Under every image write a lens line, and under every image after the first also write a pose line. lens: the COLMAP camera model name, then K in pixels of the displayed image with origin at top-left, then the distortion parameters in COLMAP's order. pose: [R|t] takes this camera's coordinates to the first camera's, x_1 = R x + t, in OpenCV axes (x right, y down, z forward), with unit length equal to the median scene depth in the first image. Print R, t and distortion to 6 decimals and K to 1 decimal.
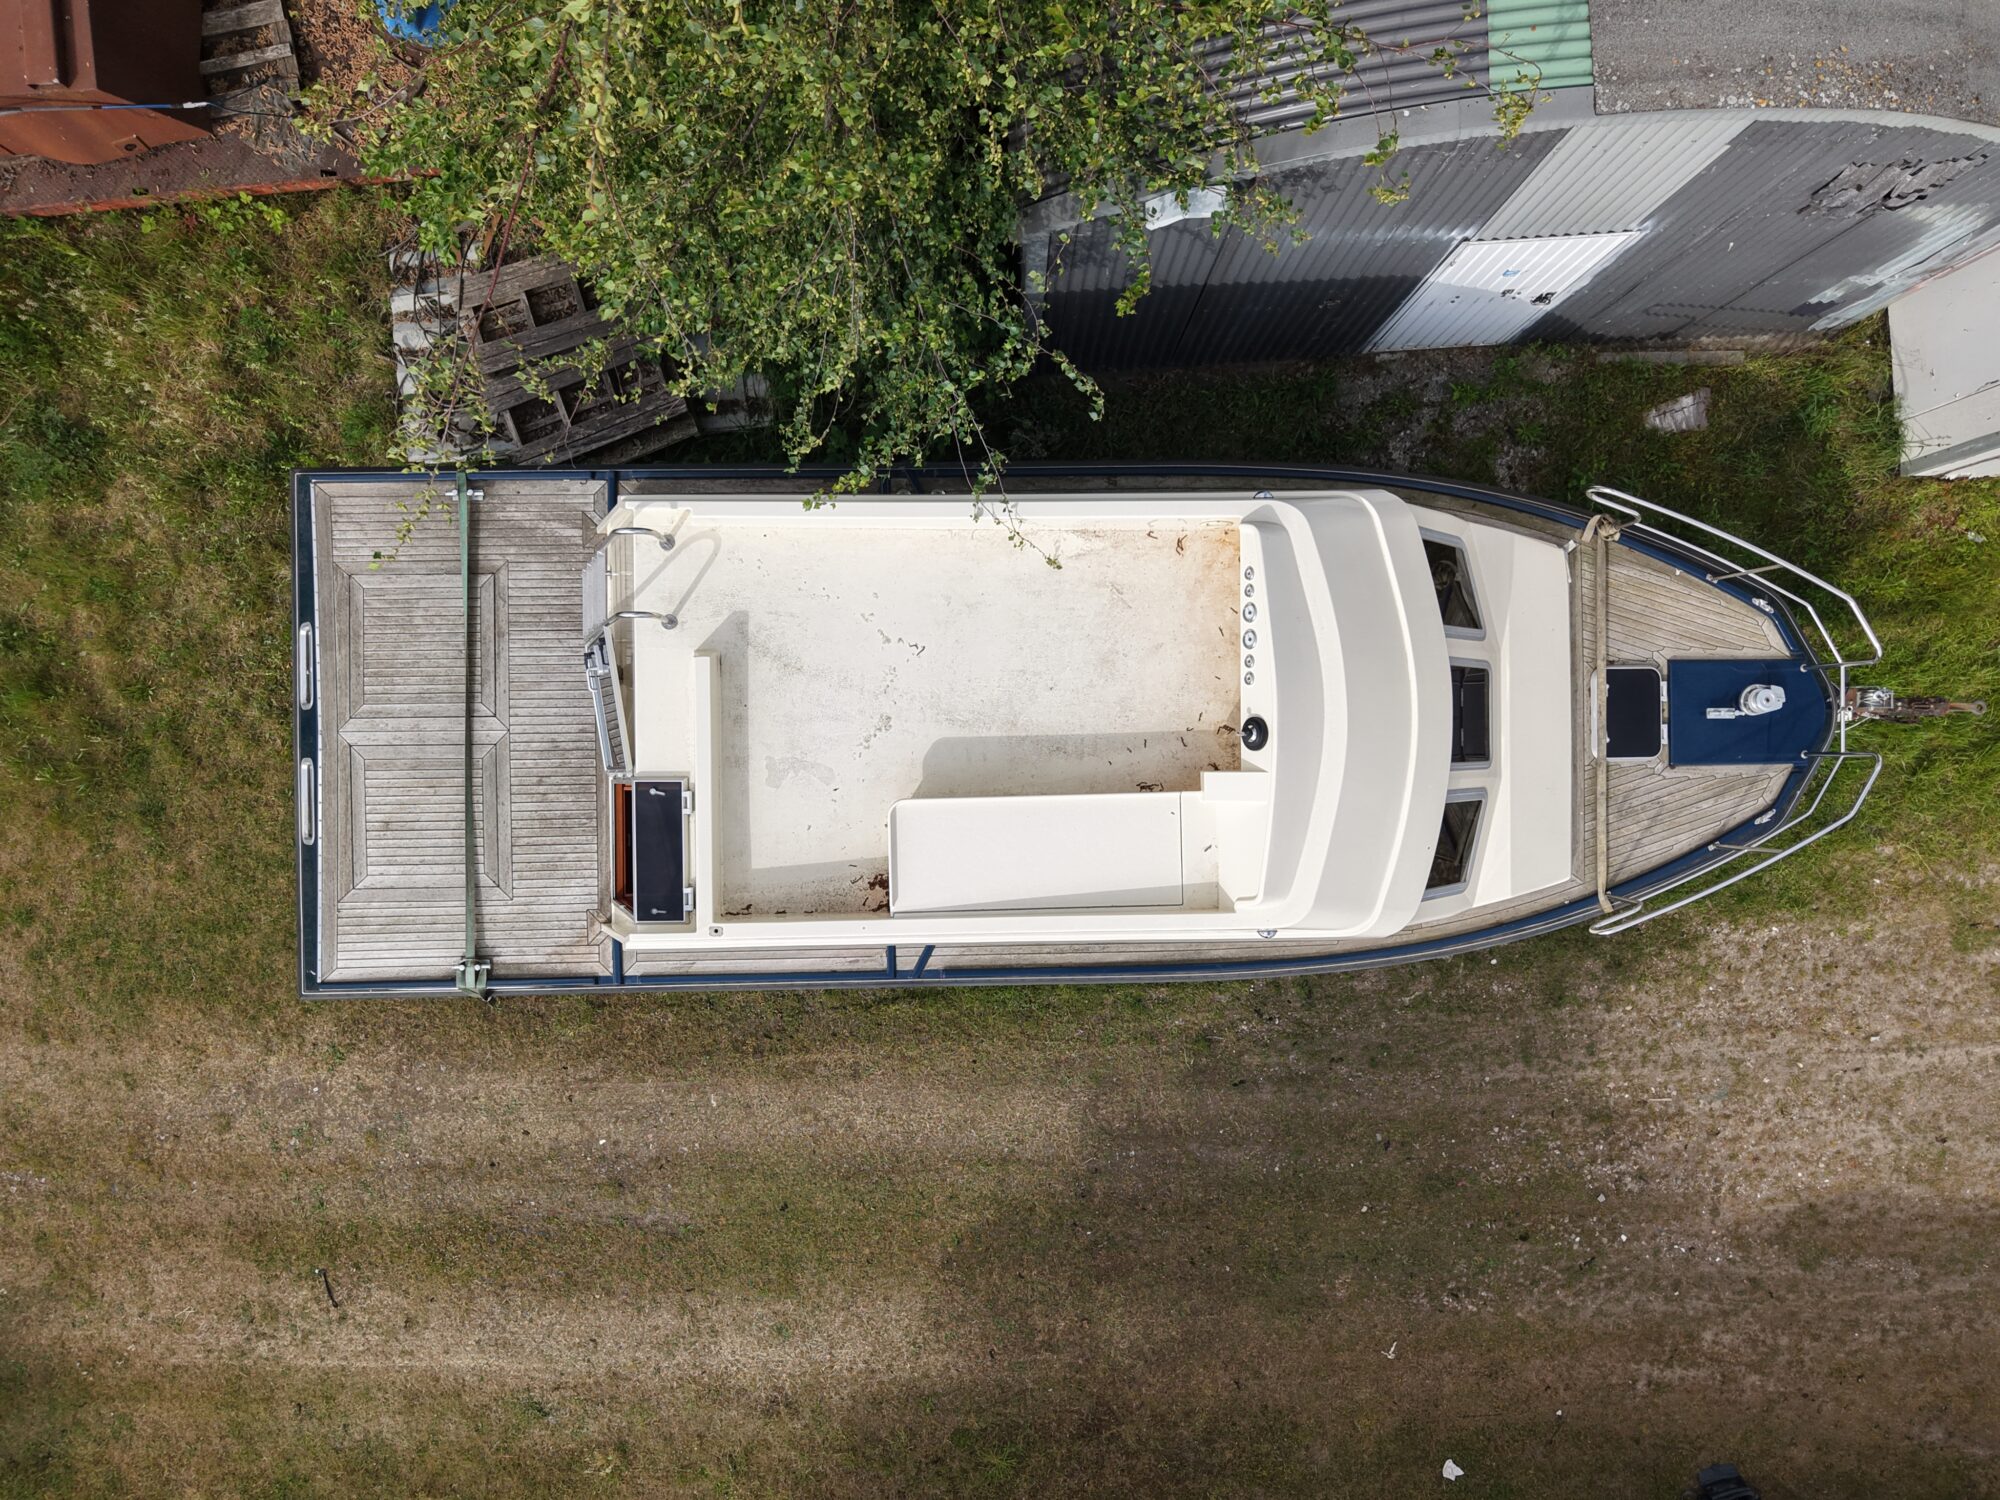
lens RADIAL K [[1537.4, 0, 1000.0], [0, 1537.4, 750.0], [0, 0, 1]] dist [0.013327, -0.010337]
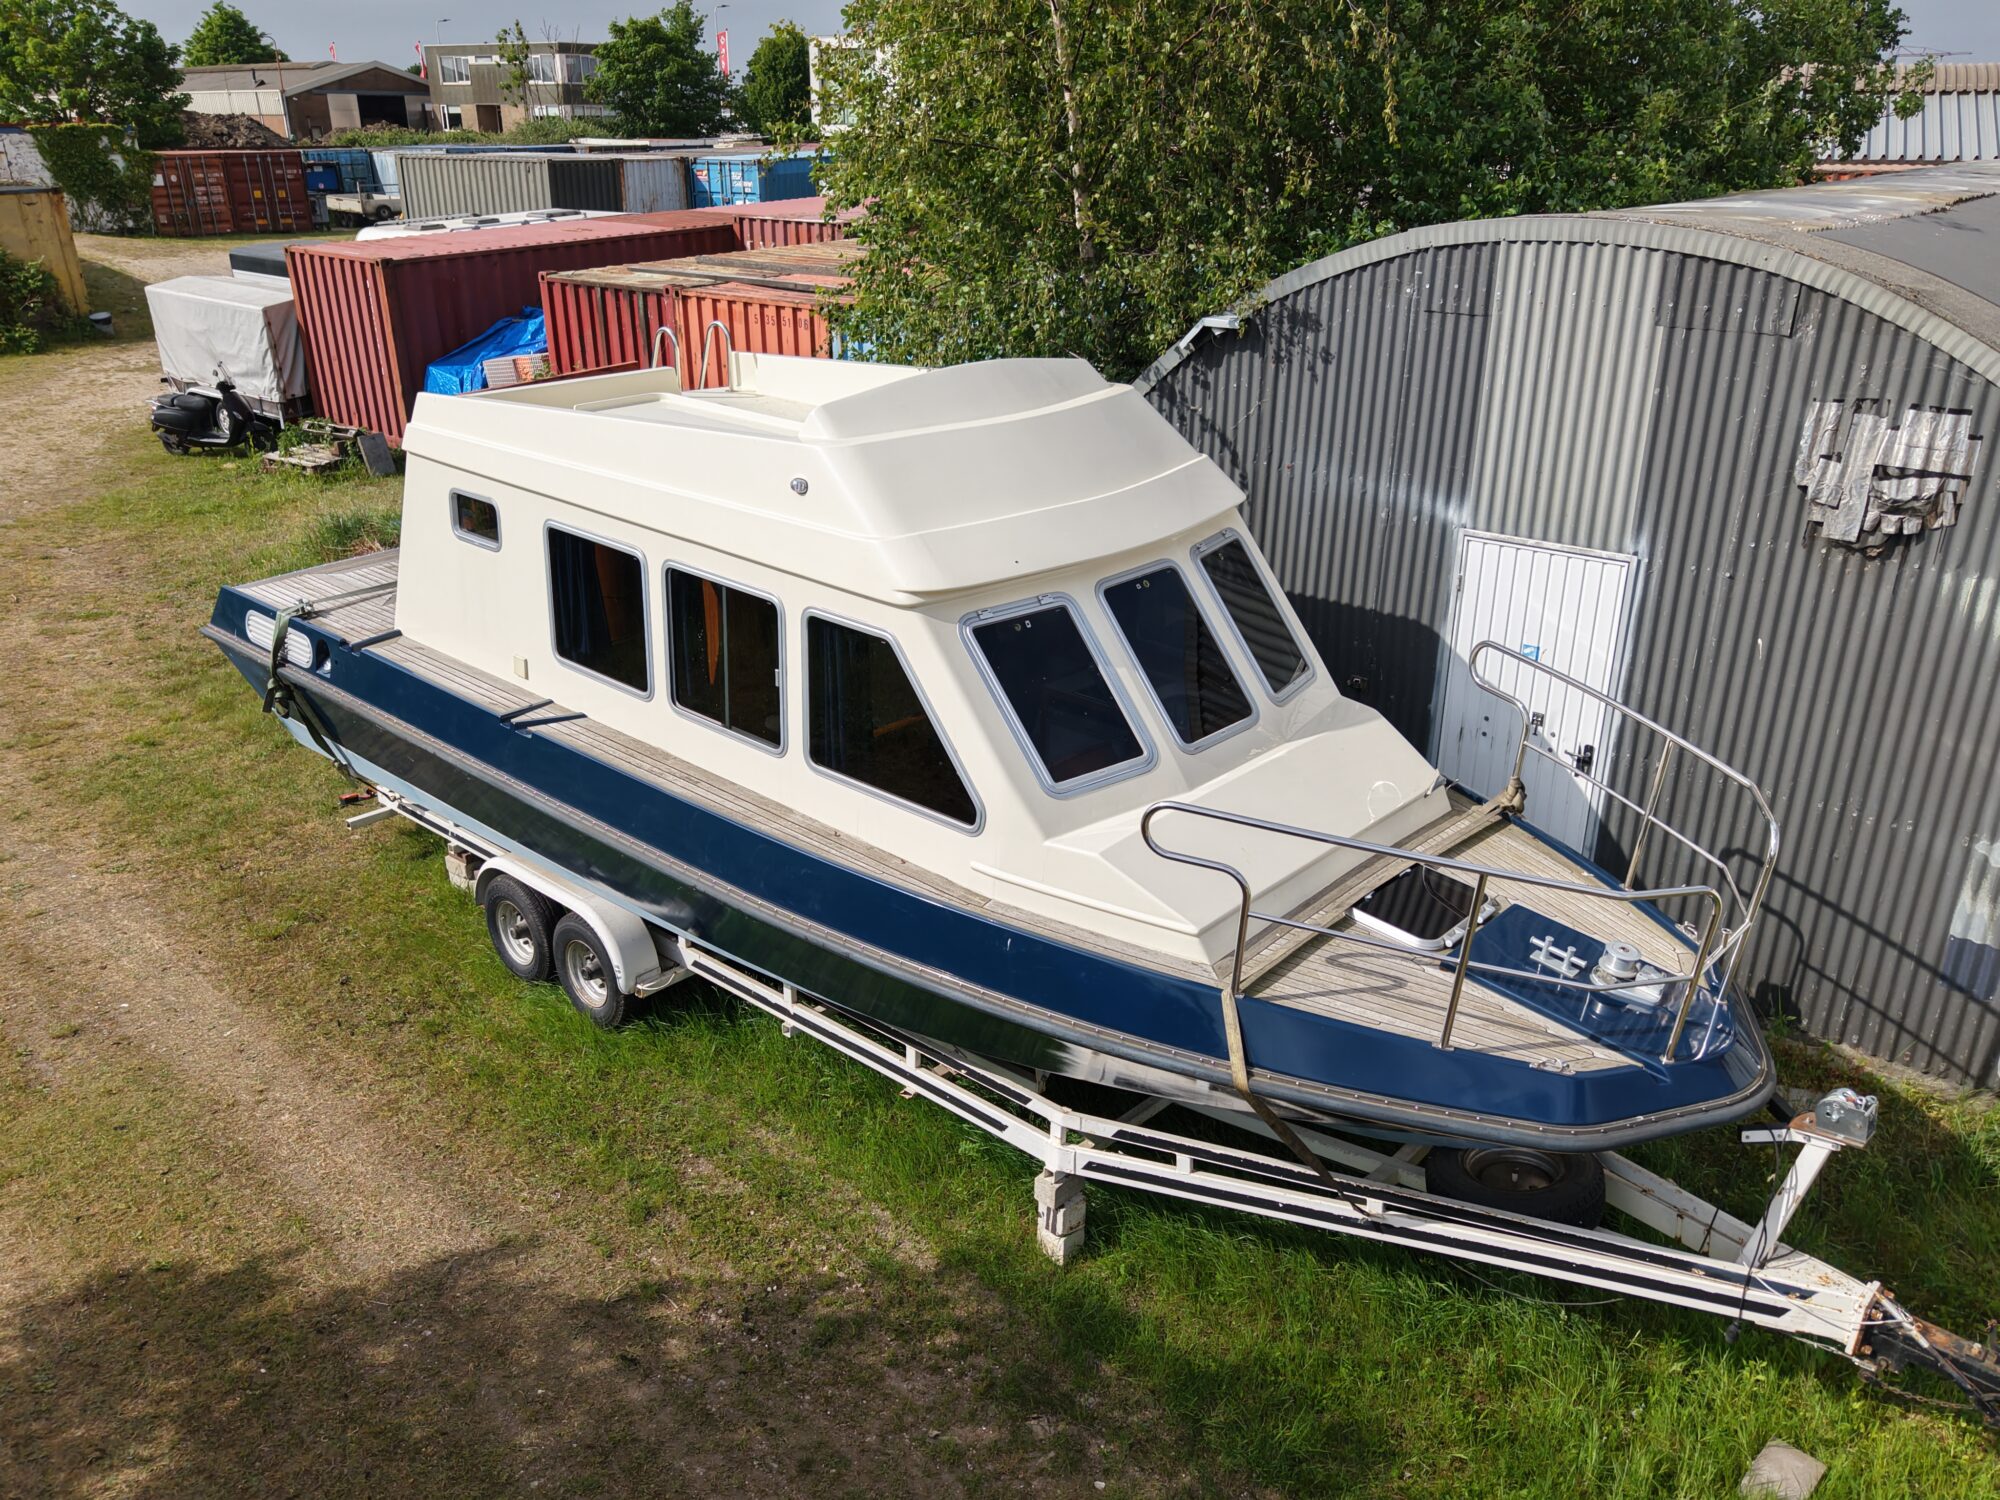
lens RADIAL K [[1537.4, 0, 1000.0], [0, 1537.4, 750.0], [0, 0, 1]] dist [0.013327, -0.010337]
pose [[0.728486, 0.253112, -0.636587, 0.699080], [-0.685028, 0.278260, -0.673281, 0.550253], [0.006721, 0.926556, 0.376097, 0.691005]]
